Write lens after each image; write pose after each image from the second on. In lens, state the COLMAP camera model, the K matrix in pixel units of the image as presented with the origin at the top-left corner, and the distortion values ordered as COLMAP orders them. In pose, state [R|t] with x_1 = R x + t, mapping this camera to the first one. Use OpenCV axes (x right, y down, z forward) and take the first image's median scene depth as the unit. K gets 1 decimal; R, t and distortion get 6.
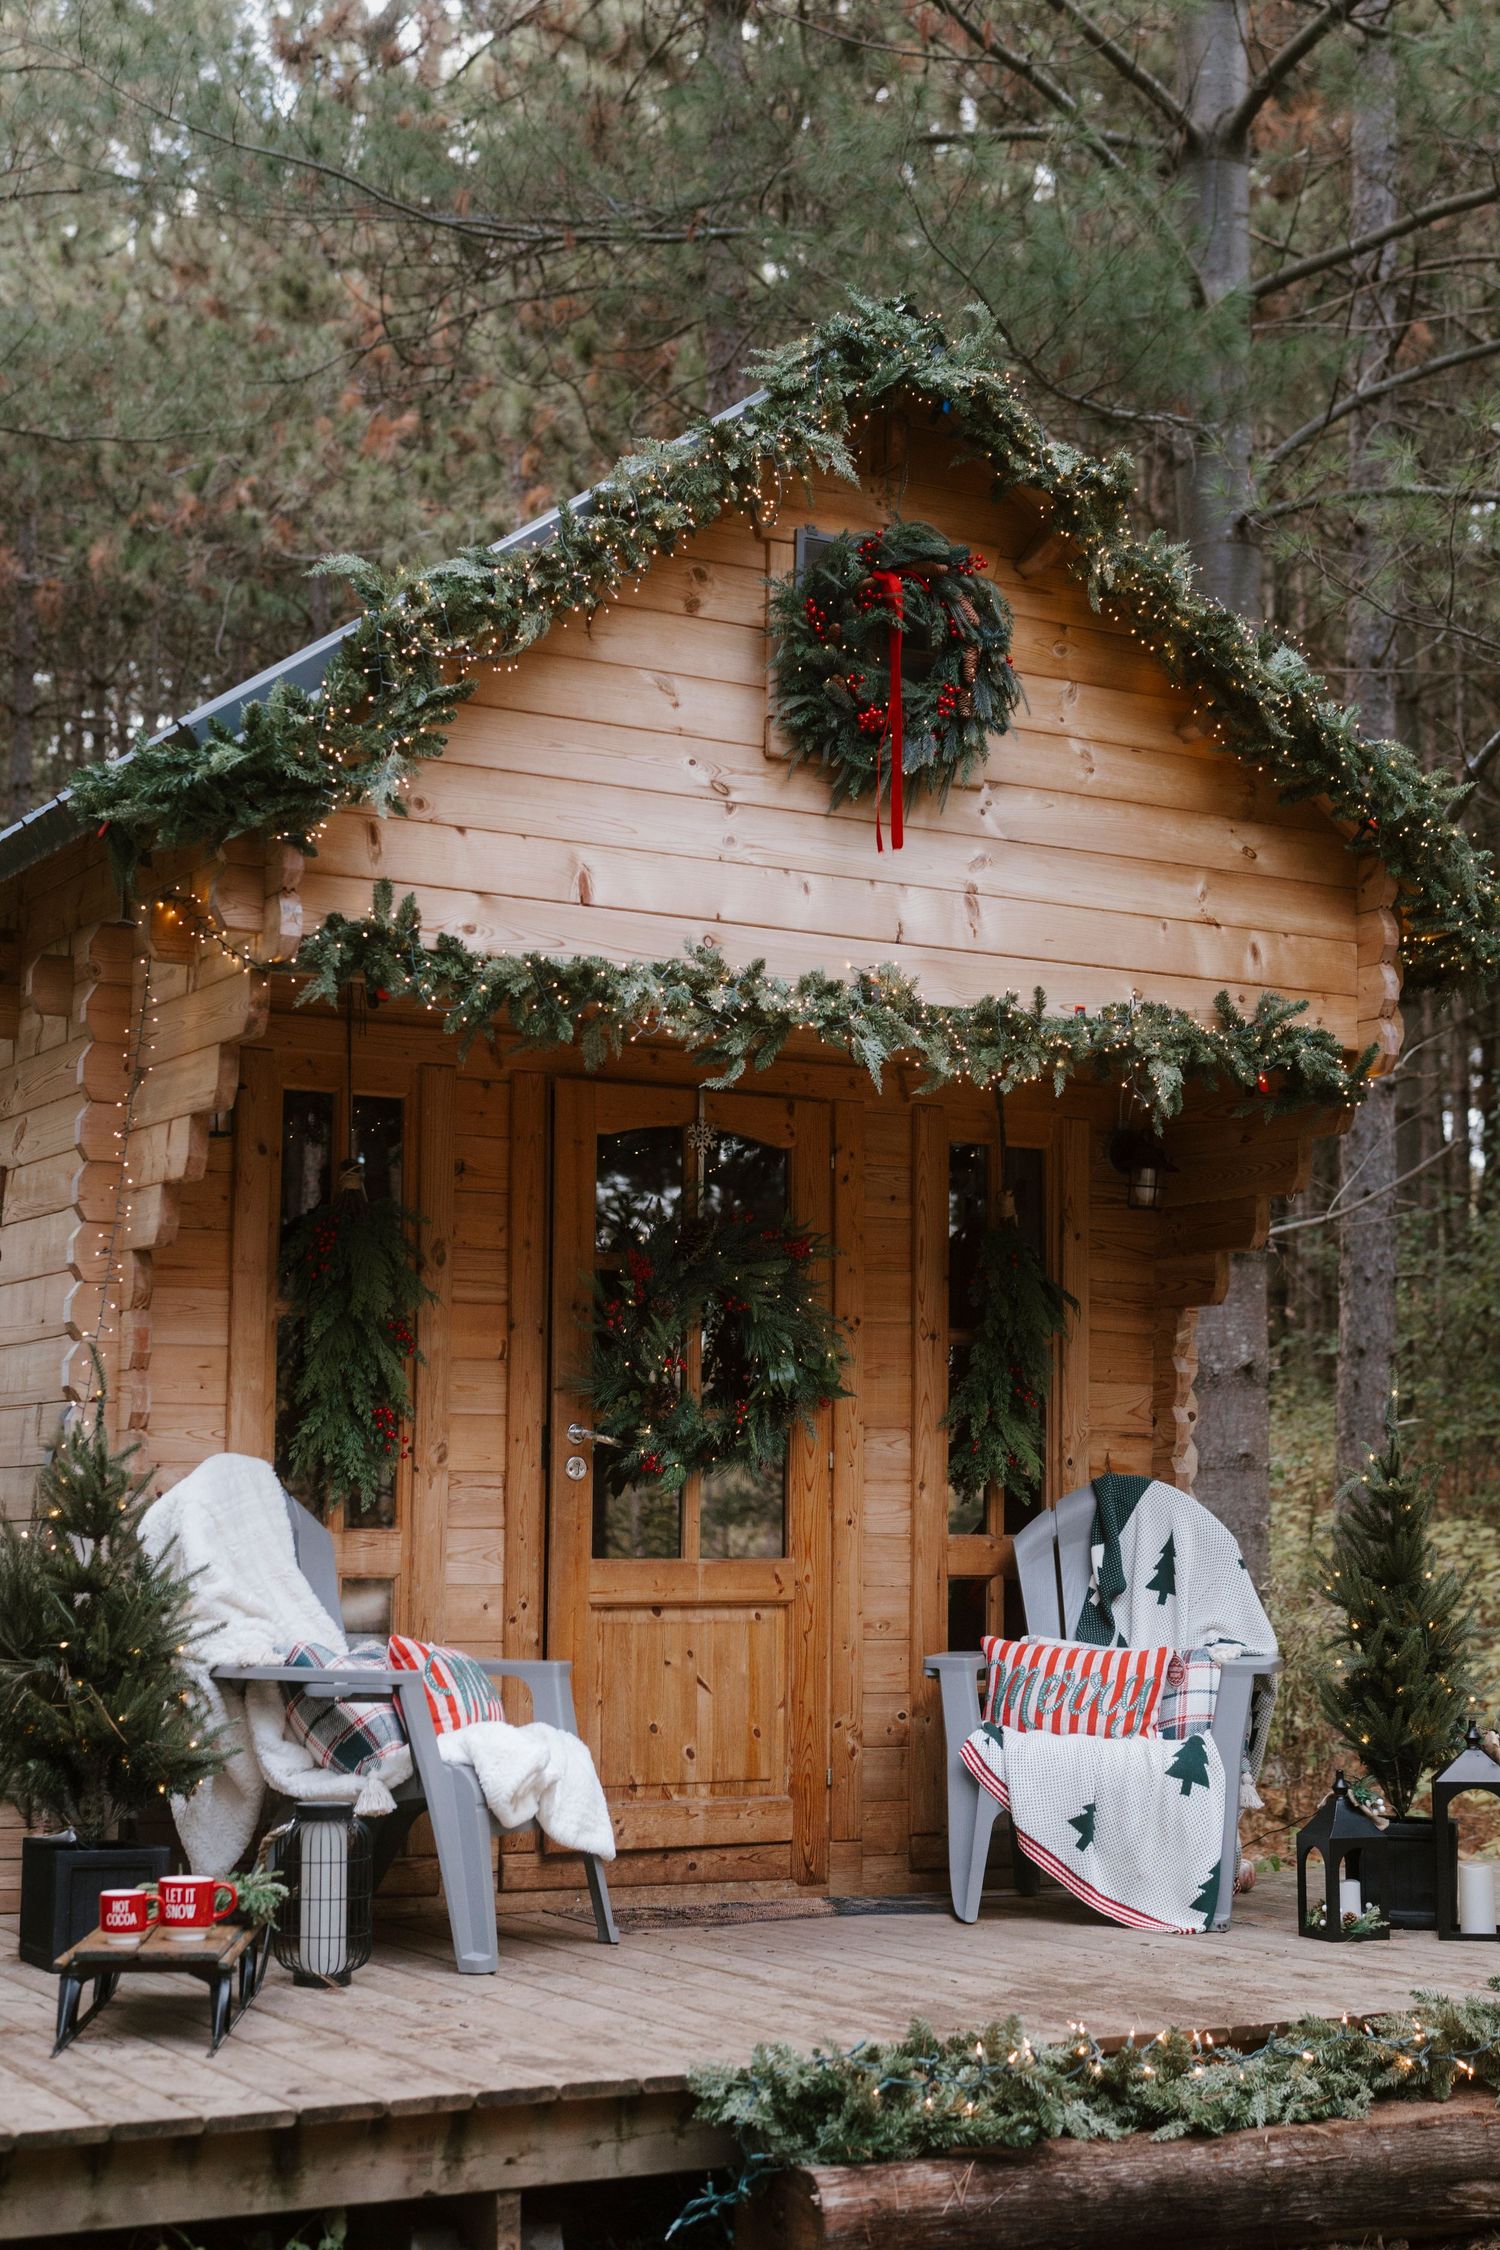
lens RADIAL K [[3127.2, 0, 750.0], [0, 3127.2, 1168.5], [0, 0, 1]] dist [0.001219, 0.044399]
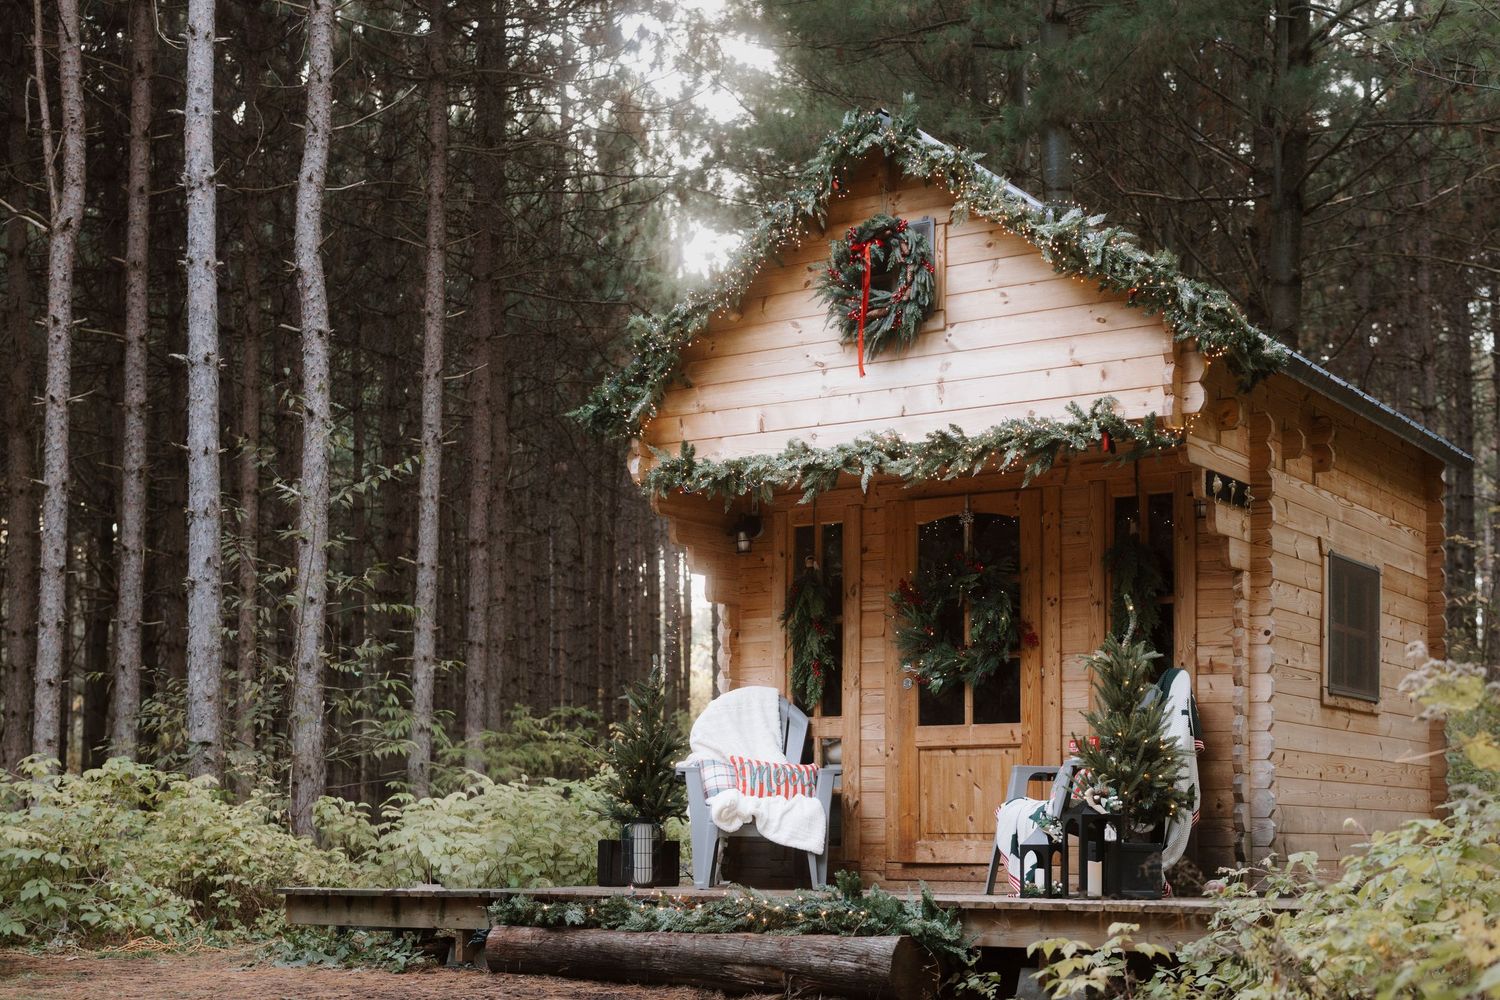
lens RADIAL K [[2156.0, 0, 750.0], [0, 2156.0, 500.0], [0, 0, 1]] dist [0.028052, -0.103905]
pose [[0.457291, -0.145130, -0.877395, 1.236442], [0.105807, 0.988465, -0.108356, 0.125520], [0.883001, -0.043284, 0.467372, 0.246548]]
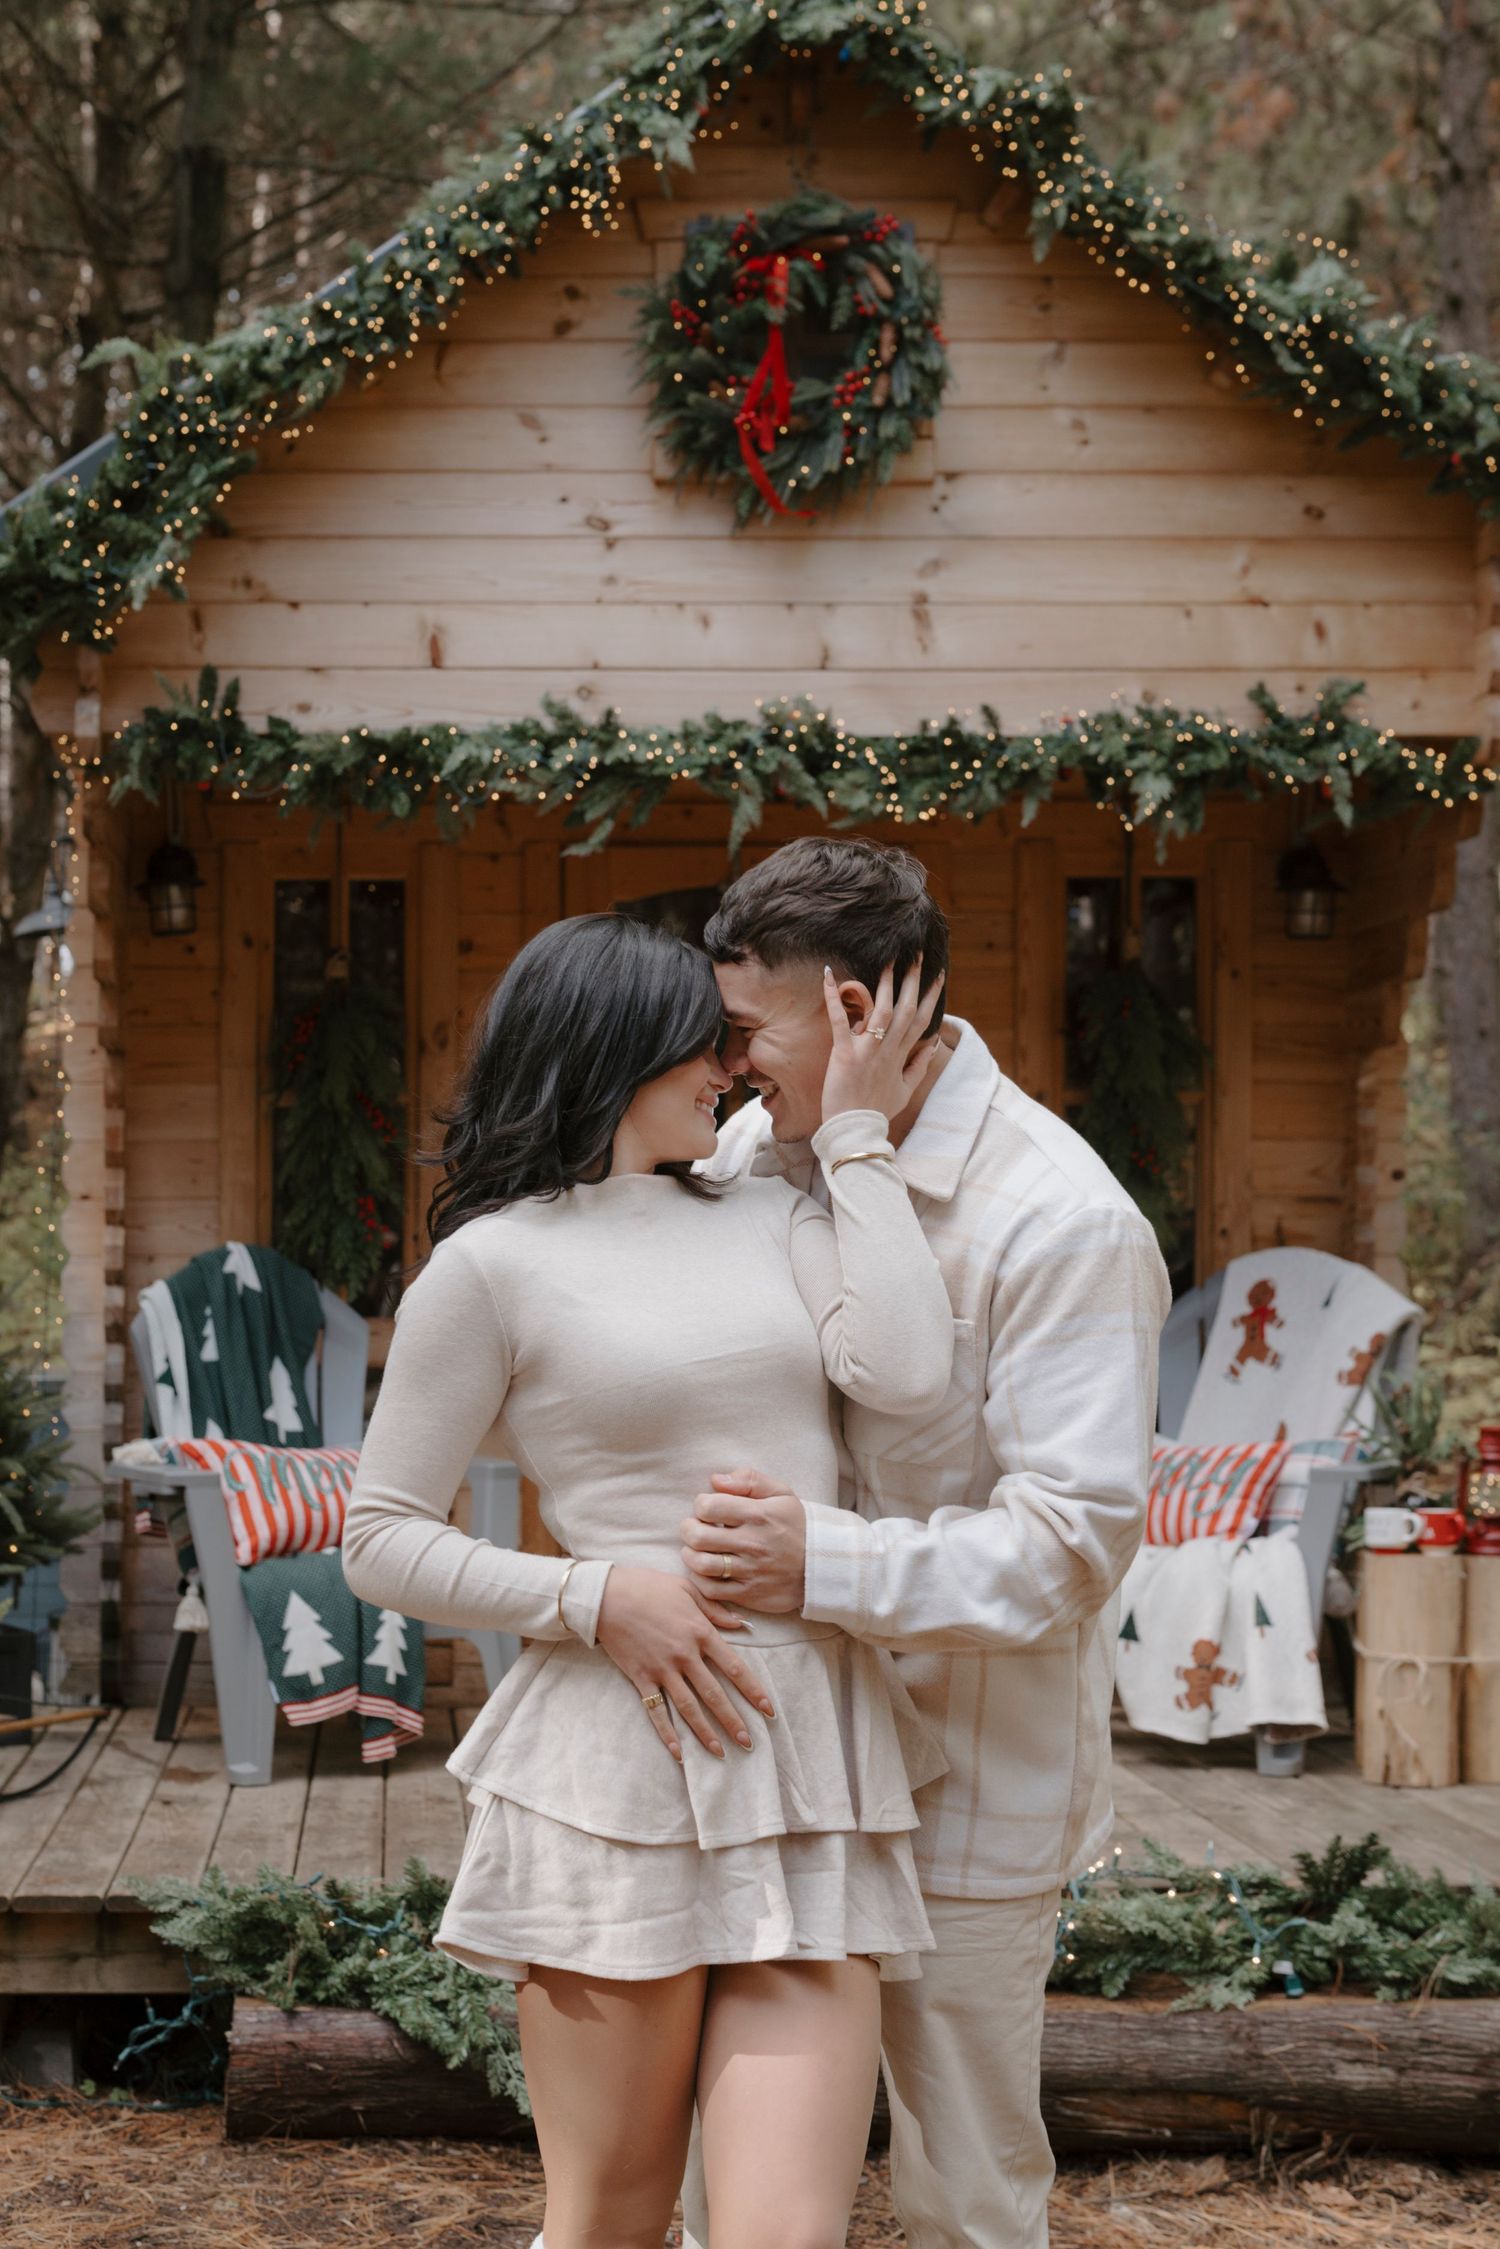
lens RADIAL K [[3232.5, 0, 750.0], [0, 3232.5, 1124.5], [0, 0, 1]] dist [0.028052, -0.103905]
pose [[0.885362, -0.033483, -0.463695, 0.455373], [0.067340, 0.996121, 0.056647, 0.003864], [0.460000, -0.081378, 0.884182, 0.156803]]
